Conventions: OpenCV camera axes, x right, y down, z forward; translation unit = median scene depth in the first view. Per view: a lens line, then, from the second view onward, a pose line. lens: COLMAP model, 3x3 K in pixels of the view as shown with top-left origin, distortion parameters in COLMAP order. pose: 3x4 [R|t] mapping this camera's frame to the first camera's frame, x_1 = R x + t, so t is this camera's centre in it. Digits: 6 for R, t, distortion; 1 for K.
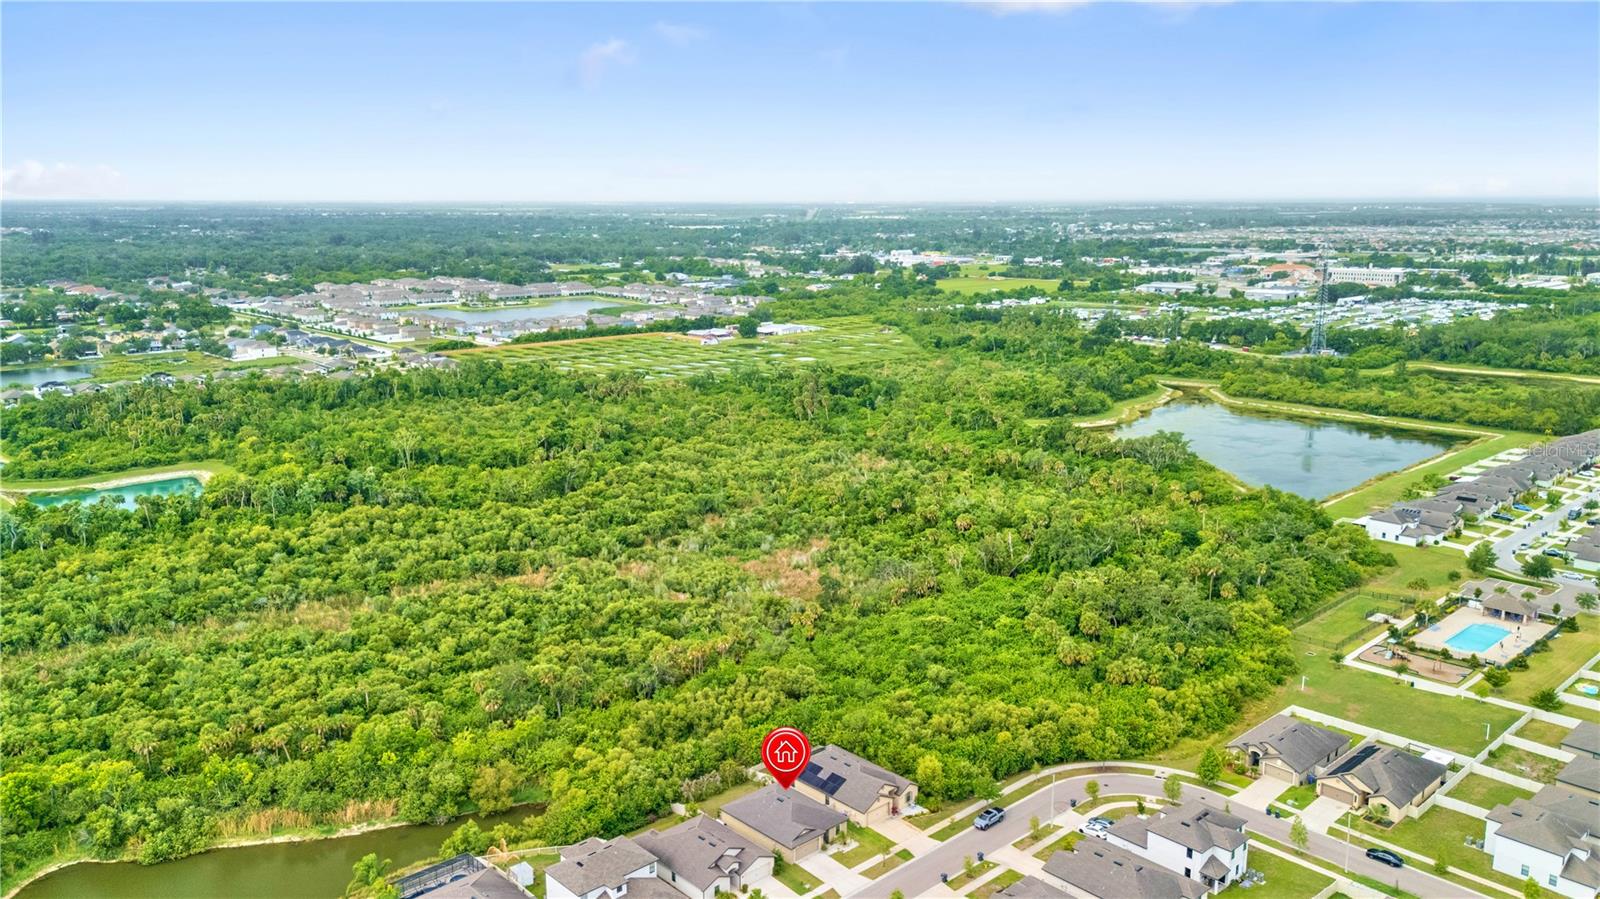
lens RADIAL K [[1218.3, 0, 800.0], [0, 1218.3, 449.5], [0, 0, 1]] dist [-0.002296, -0.005121]
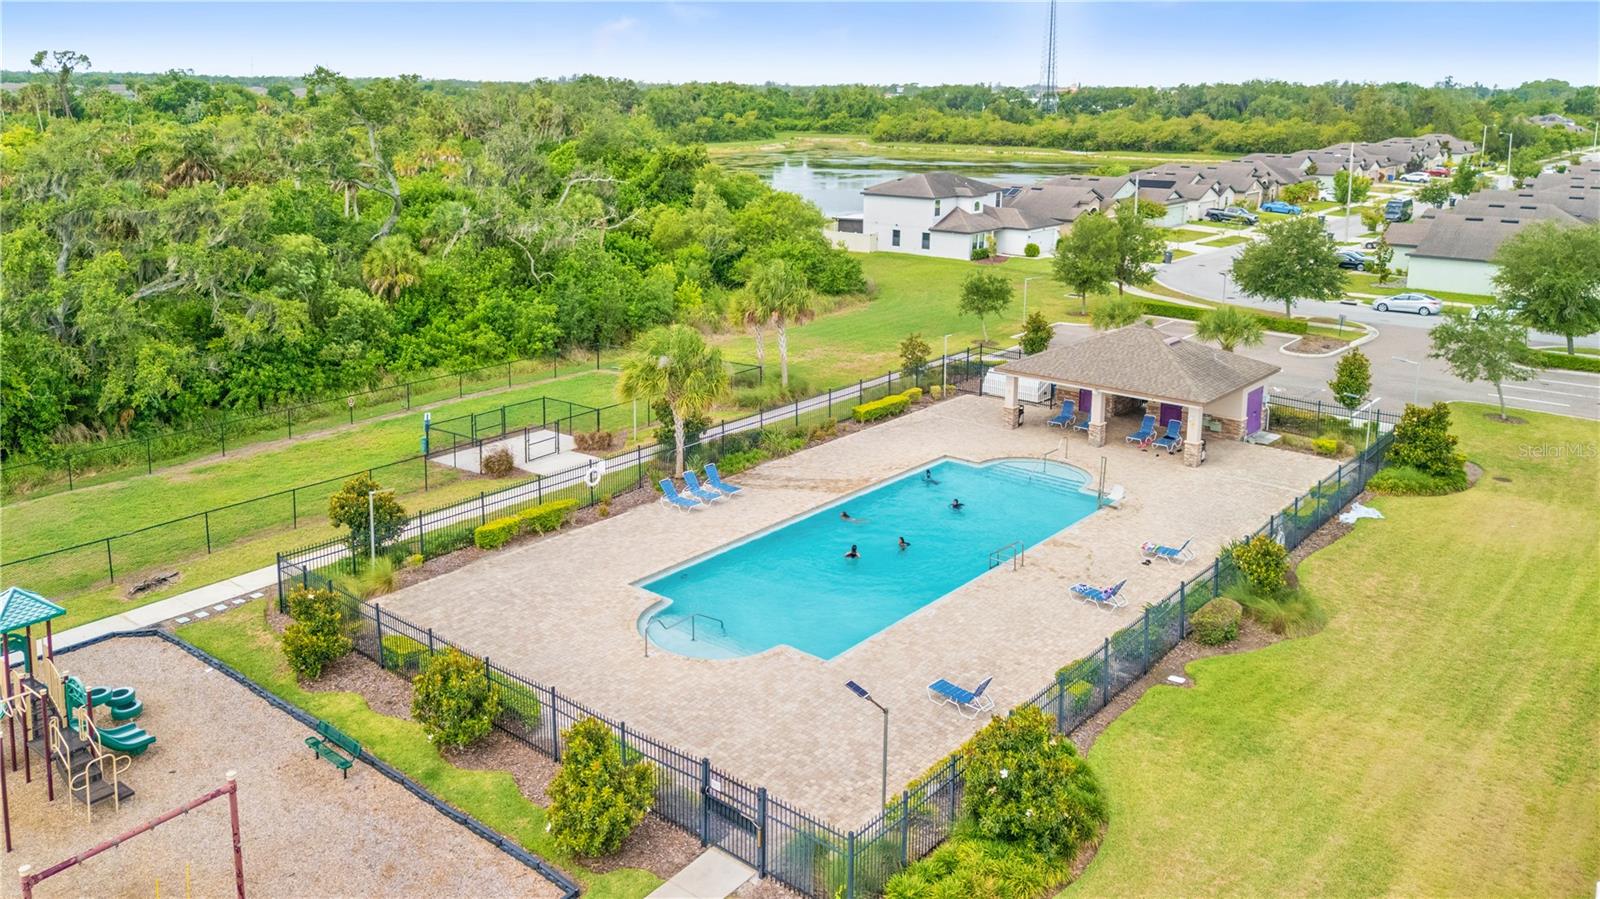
lens RADIAL K [[1218.3, 0, 800.0], [0, 1218.3, 449.5], [0, 0, 1]] dist [-0.002296, -0.005121]
pose [[0.991018, -0.030859, 0.130118, 0.453085], [0.018627, 0.995379, 0.094202, 0.109407], [-0.132423, -0.090933, 0.987013, 0.728635]]
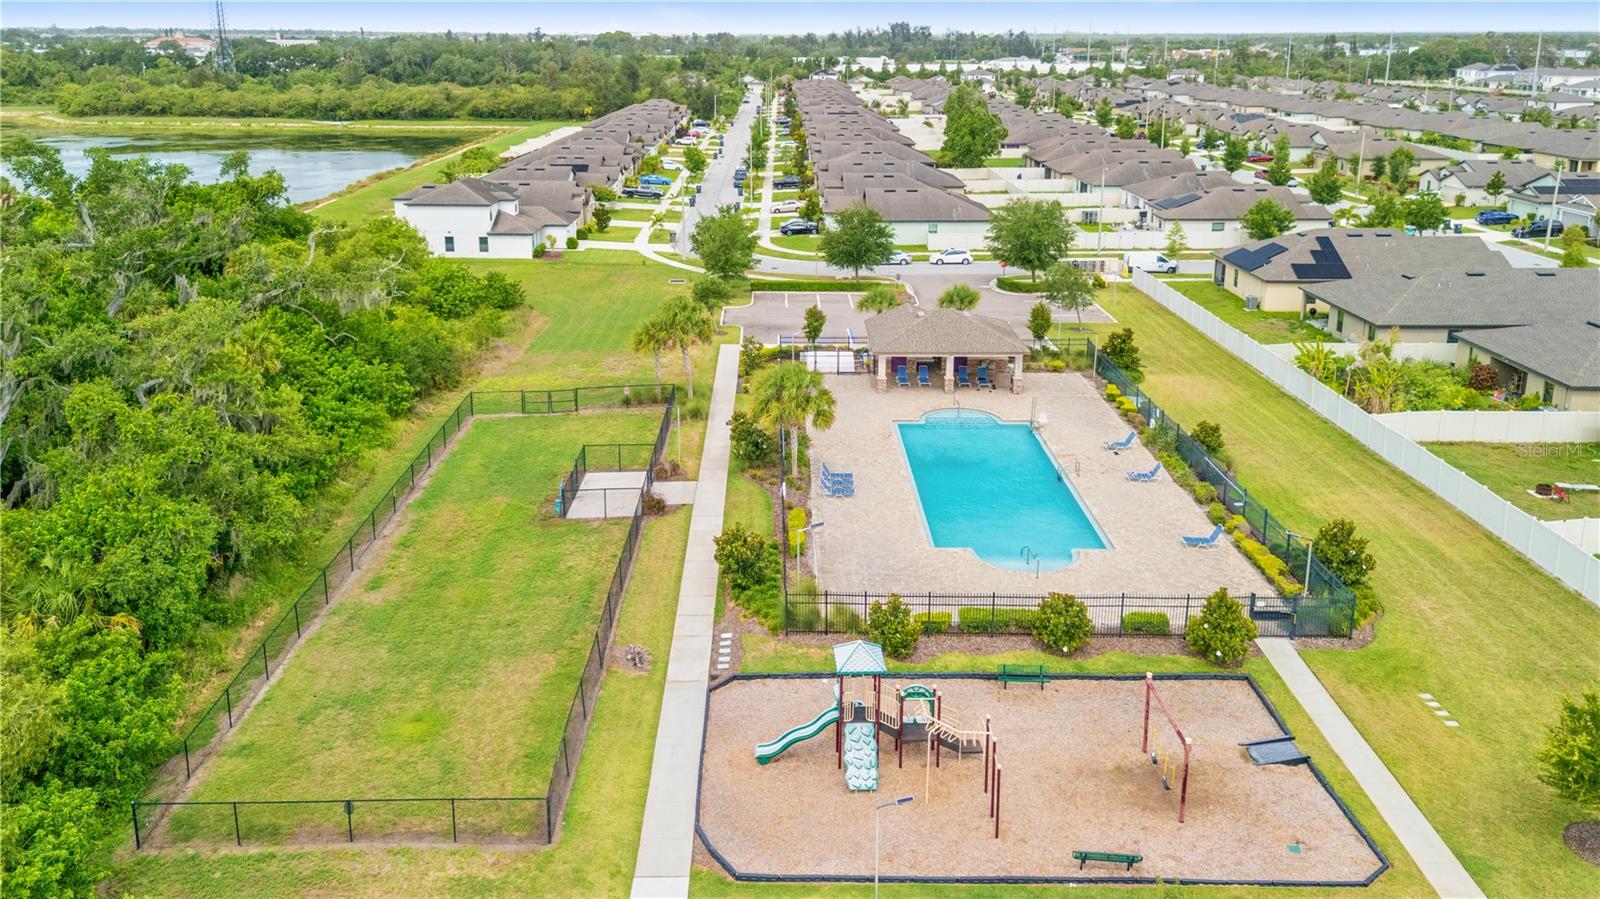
lens RADIAL K [[1160.5, 0, 800.0], [0, 1160.5, 449.5], [0, 0, 1]] dist [0.031438, -0.001615]
pose [[0.670789, -0.241170, 0.701341, 0.318079], [0.136960, 0.969669, 0.202446, 0.082840], [-0.728893, -0.039743, 0.683473, 0.752124]]
